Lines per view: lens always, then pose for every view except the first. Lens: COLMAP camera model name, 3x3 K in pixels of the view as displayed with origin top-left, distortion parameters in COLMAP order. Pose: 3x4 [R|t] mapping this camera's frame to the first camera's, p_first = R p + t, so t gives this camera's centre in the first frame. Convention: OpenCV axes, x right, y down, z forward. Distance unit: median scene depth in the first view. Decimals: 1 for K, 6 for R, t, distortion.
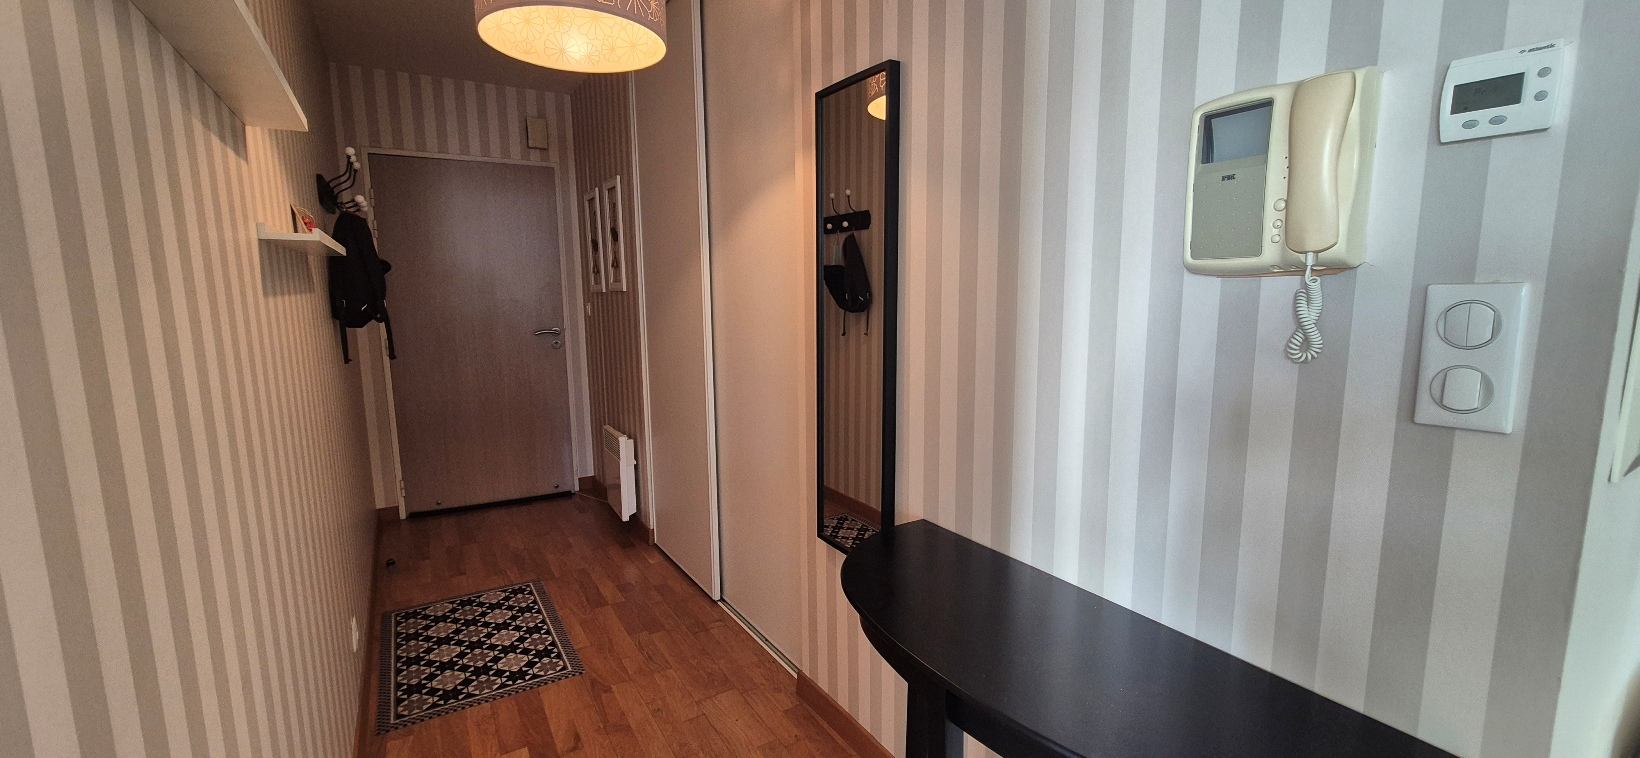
lens RADIAL K [[678.6, 0, 817.2], [0, 678.6, 379.3], [0, 0, 1]] dist [-0.001002, 0.000181]
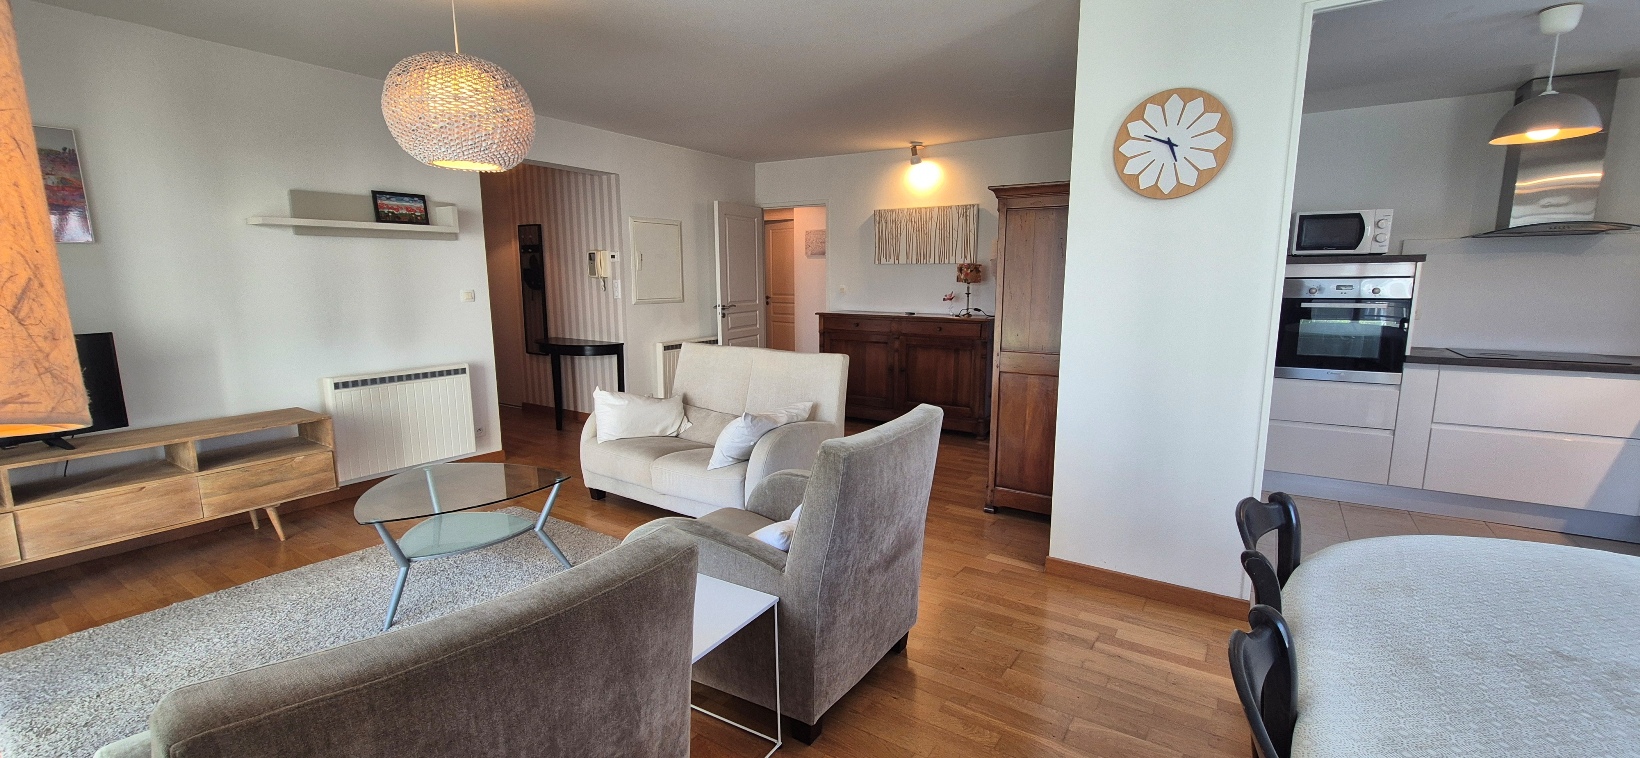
lens RADIAL K [[678.6, 0, 824.5], [0, 678.6, 383.0], [0, 0, 1]] dist [-0.001002, 0.000181]
pose [[0.906645, -0.058901, 0.417763, -0.078520], [0.052445, 0.998261, 0.026929, 0.396302], [-0.418622, -0.002506, 0.908157, -2.941612]]
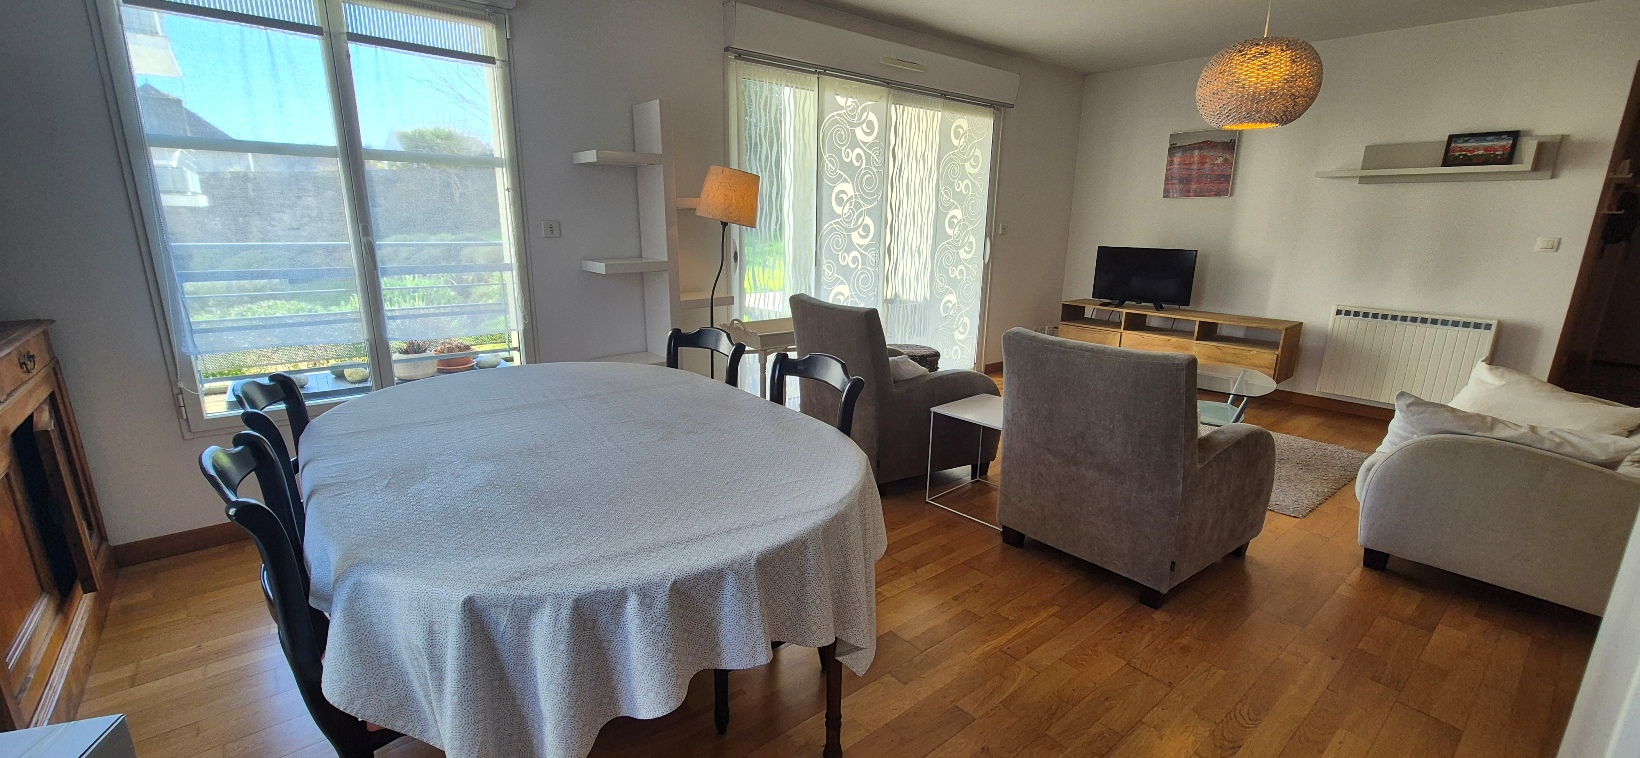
lens RADIAL K [[678.6, 0, 824.1], [0, 678.6, 385.9], [0, 0, 1]] dist [-0.001002, 0.000181]
pose [[0.153450, 0.250487, -0.955881, 1.659024], [-0.157470, 0.961175, 0.226595, 0.375271], [0.975529, 0.115752, 0.186937, -2.680588]]
